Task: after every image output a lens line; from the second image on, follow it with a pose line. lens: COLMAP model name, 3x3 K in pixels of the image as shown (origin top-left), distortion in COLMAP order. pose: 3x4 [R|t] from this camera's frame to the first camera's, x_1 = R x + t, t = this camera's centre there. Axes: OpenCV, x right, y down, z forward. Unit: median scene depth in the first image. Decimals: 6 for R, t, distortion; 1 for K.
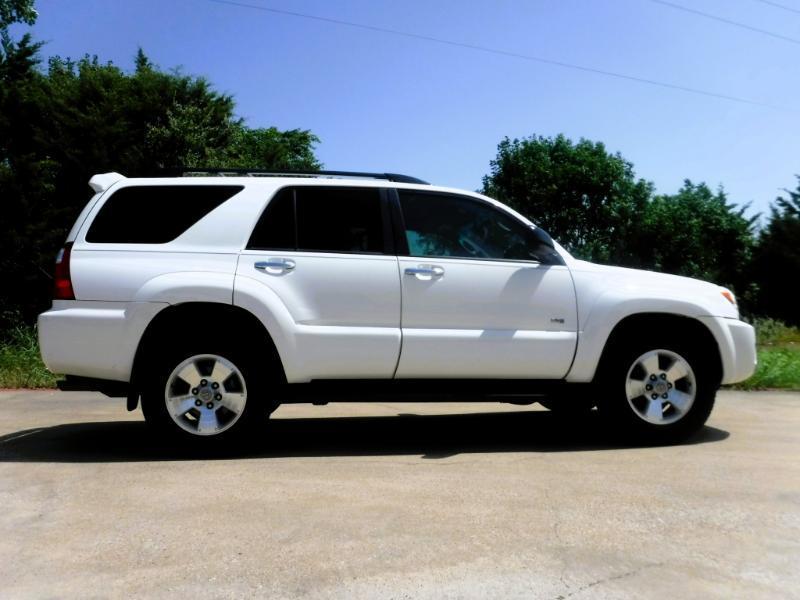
lens RADIAL K [[654.1, 0, 399.2], [0, 654.1, 299.6], [0, 0, 1]] dist [-0.073043, 0.030234]
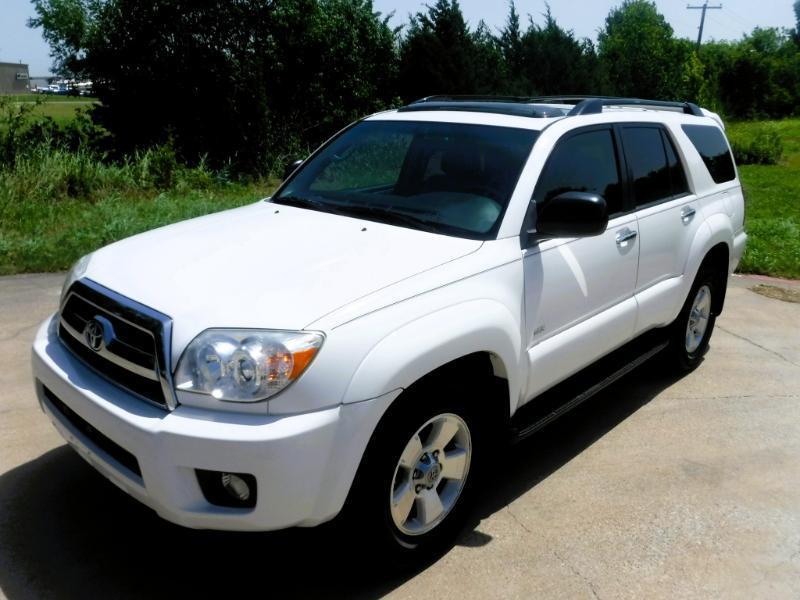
lens RADIAL K [[654.1, 0, 404.4], [0, 654.1, 295.1], [0, 0, 1]] dist [-0.073043, 0.030234]
pose [[0.785233, -0.157163, 0.598923, -0.636981], [-0.044895, 0.950256, 0.308218, -0.208414], [-0.617571, -0.268912, 0.739116, 0.546788]]
